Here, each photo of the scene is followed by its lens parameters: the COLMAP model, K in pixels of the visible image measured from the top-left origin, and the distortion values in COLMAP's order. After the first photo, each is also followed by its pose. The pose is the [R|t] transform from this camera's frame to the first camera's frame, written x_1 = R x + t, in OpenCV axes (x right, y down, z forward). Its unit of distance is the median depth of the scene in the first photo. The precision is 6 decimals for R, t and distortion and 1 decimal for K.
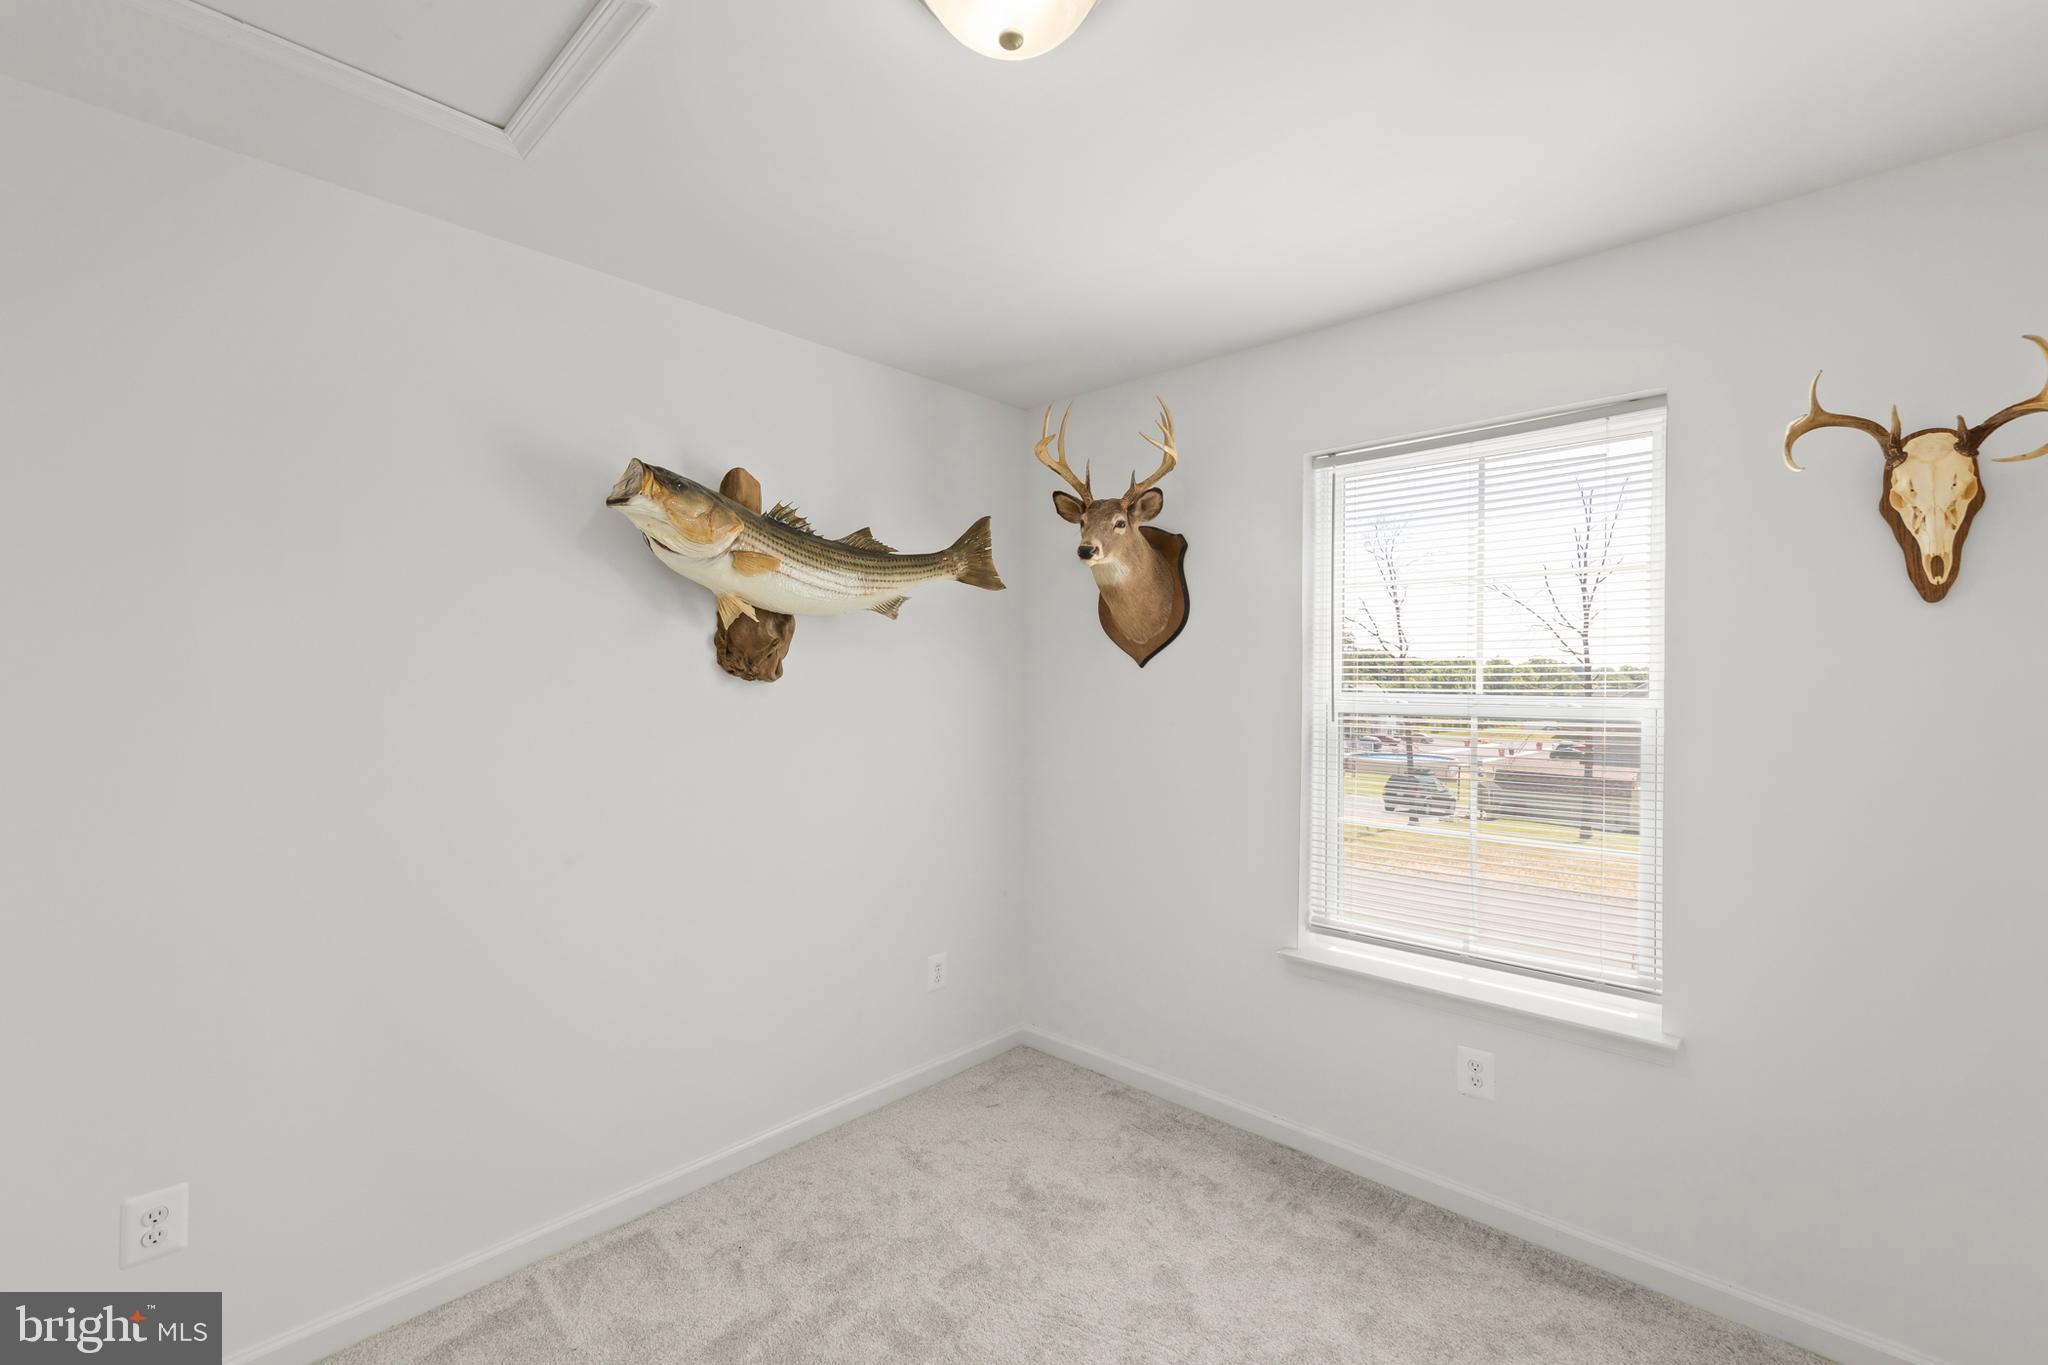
lens RADIAL K [[885.1, 0, 1013.6], [0, 885.1, 680.0], [0, 0, 1]] dist [0.012094, -0.002315]
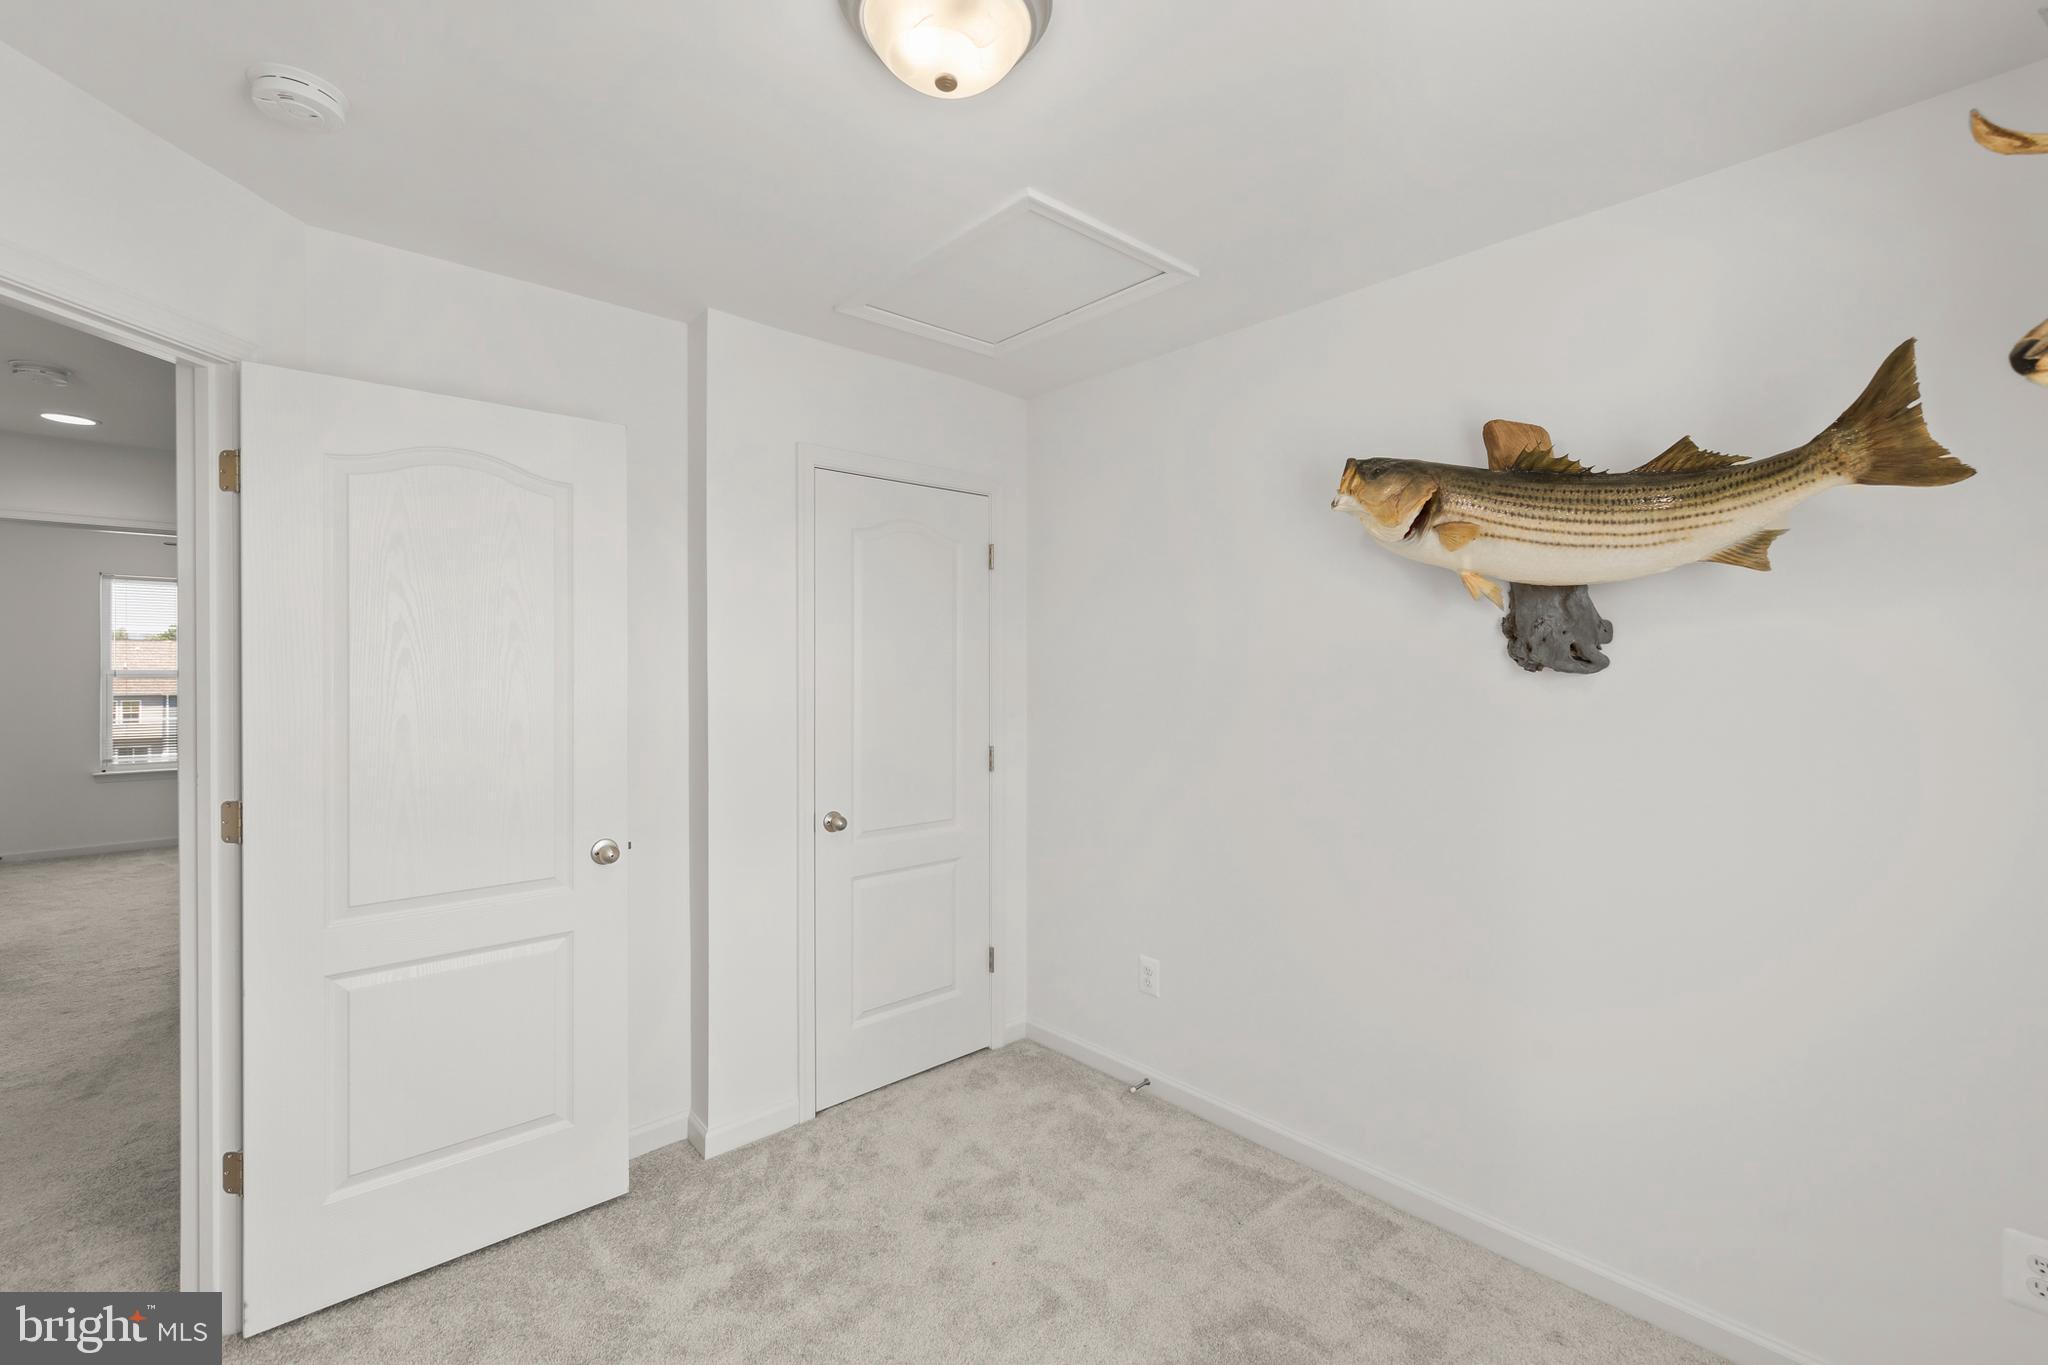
lens RADIAL K [[885.1, 0, 1025.7], [0, 885.1, 674.8], [0, 0, 1]] dist [0.012094, -0.002315]
pose [[-0.072804, 0.002236, -0.997344, 0.560445], [-0.007406, 0.999969, 0.002782, 0.004630], [0.997319, 0.007589, -0.072785, 0.607257]]
